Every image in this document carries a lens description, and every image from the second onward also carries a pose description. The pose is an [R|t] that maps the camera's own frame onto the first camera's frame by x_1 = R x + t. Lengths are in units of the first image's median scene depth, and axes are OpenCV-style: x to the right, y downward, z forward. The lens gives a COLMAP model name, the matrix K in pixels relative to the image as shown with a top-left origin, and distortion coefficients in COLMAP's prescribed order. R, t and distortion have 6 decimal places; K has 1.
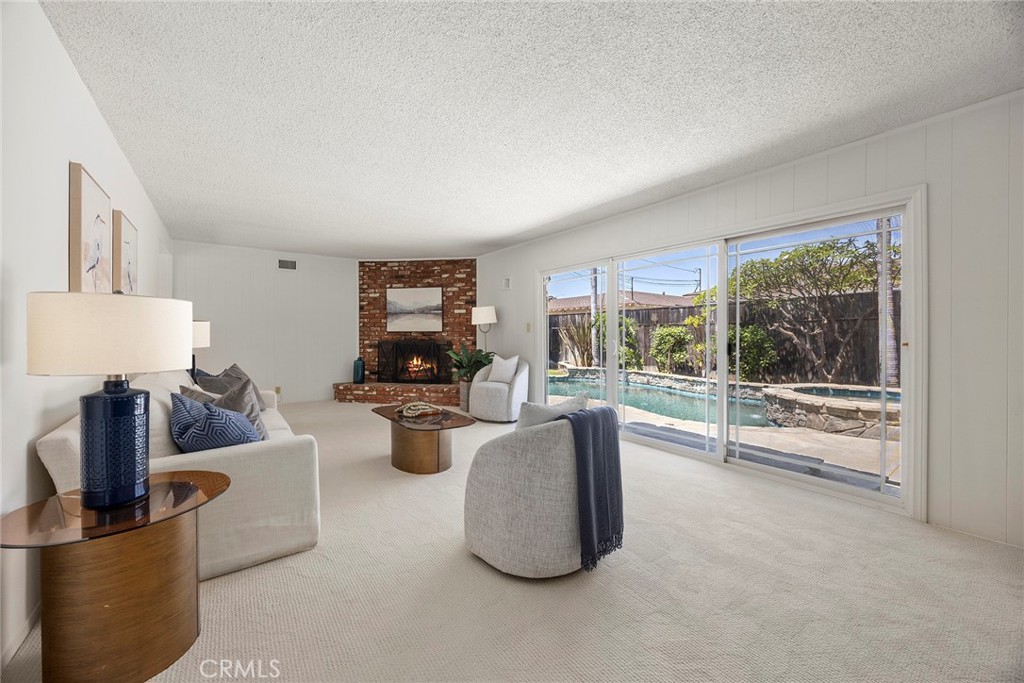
lens RADIAL K [[395.3, 0, 509.0], [0, 395.3, 337.2], [0, 0, 1]] dist [-0.000362, -0.000007]
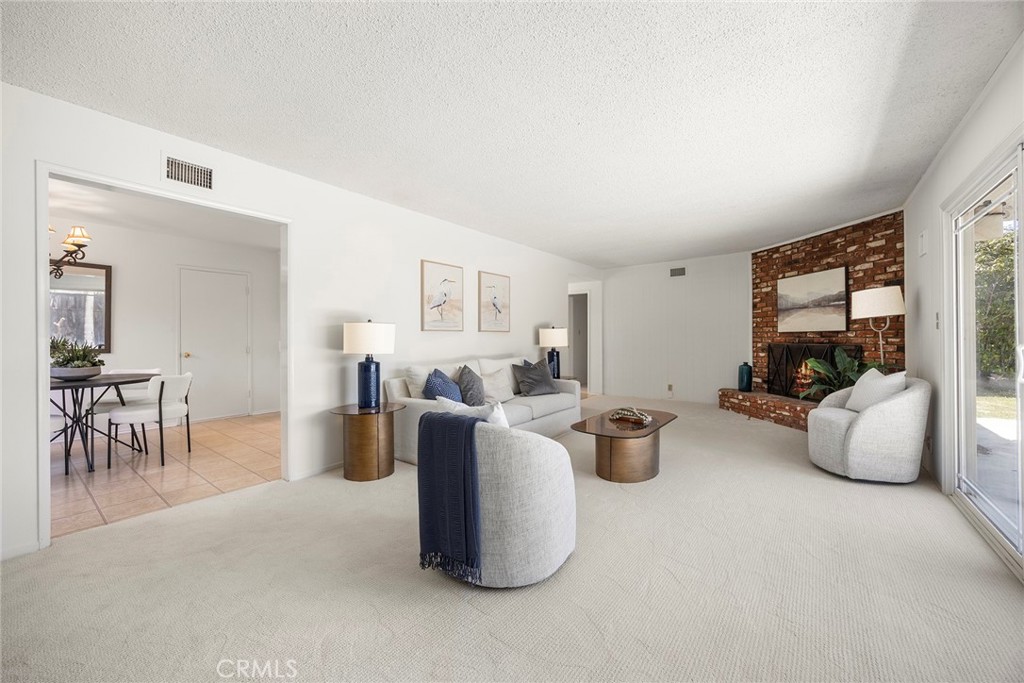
lens RADIAL K [[395.3, 0, 508.0], [0, 395.3, 337.6], [0, 0, 1]] dist [-0.000362, -0.000007]
pose [[0.277589, -0.005941, -0.960682, 0.324631], [0.000364, 0.999981, -0.006079, 0.001292], [0.960700, 0.001338, 0.277586, 0.241739]]
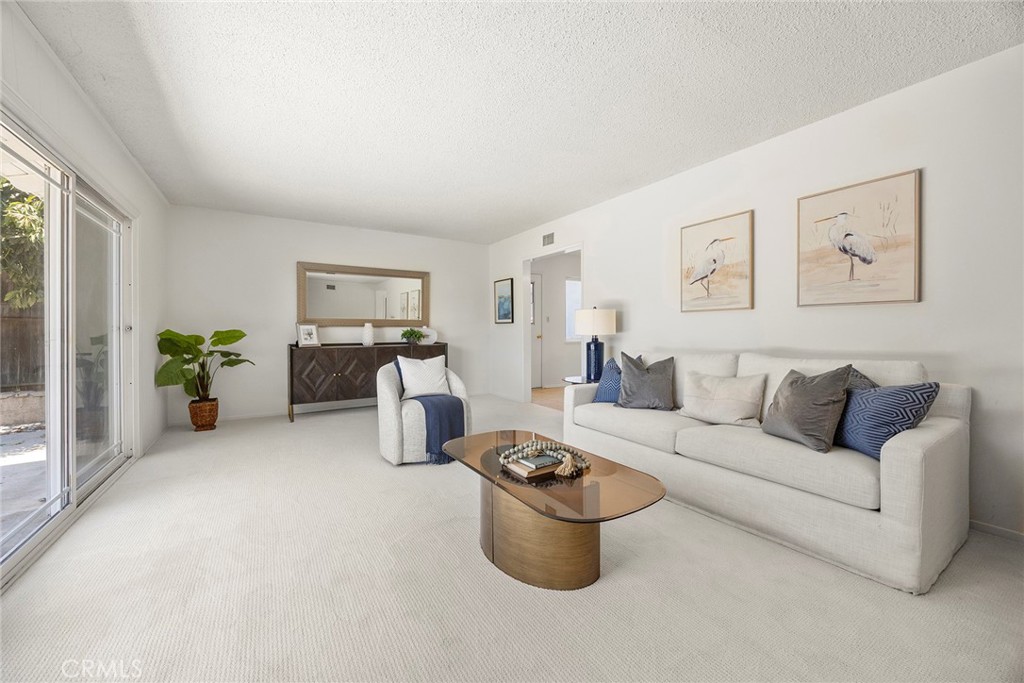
lens RADIAL K [[395.3, 0, 510.5], [0, 395.3, 335.7], [0, 0, 1]] dist [-0.000362, -0.000007]
pose [[-0.998452, -0.003523, 0.055510, -0.094689], [-0.002579, 0.999851, 0.017065, 0.008974], [-0.055562, 0.016895, -0.998312, 0.793791]]
